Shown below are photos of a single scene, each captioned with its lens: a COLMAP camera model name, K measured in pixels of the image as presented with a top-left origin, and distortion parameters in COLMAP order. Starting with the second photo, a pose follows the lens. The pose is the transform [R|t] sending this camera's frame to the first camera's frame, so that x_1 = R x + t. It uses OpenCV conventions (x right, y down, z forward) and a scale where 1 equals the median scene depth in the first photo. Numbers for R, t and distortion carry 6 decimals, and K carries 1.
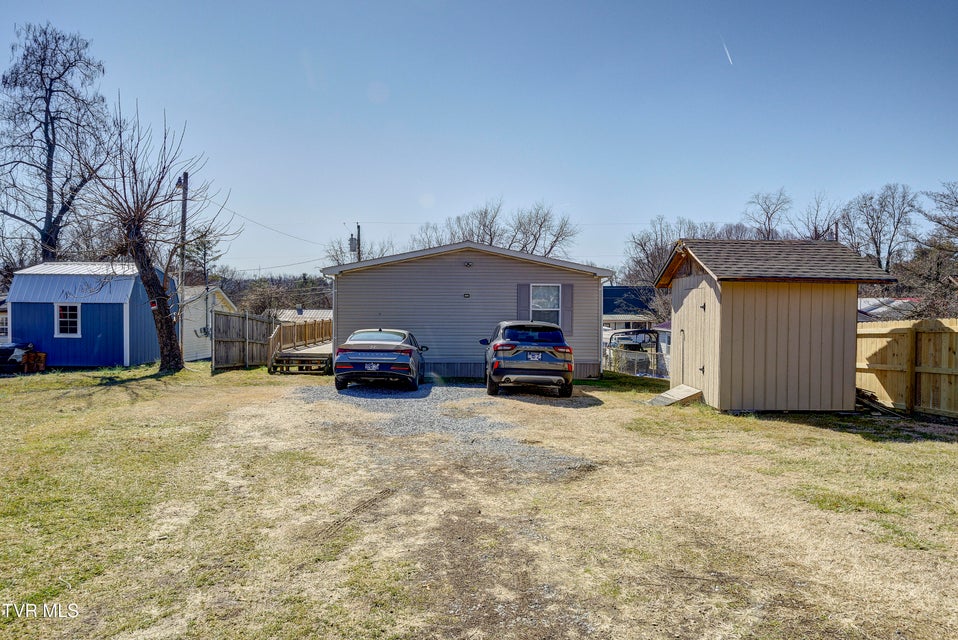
lens RADIAL K [[579.6, 0, 479.0], [0, 579.6, 319.9], [0, 0, 1]] dist [0.003993, 0.000279]
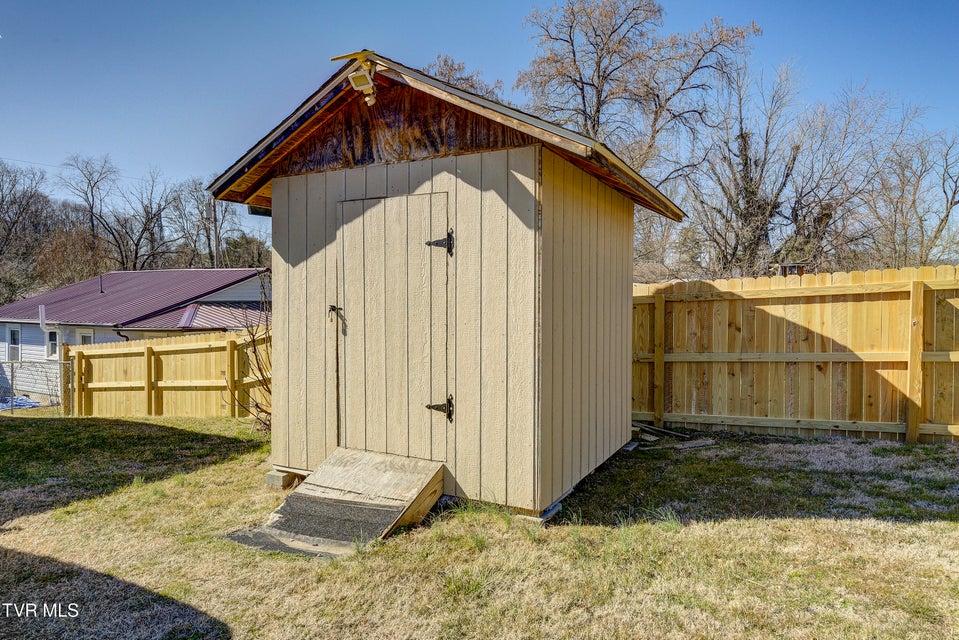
lens RADIAL K [[580.2, 0, 479.0], [0, 580.2, 315.0], [0, 0, 1]] dist [0.003993, 0.000279]
pose [[0.470733, -0.026610, 0.881874, 0.058264], [0.014076, 0.999644, 0.022650, 0.015492], [-0.882163, 0.001751, 0.470940, 0.750523]]
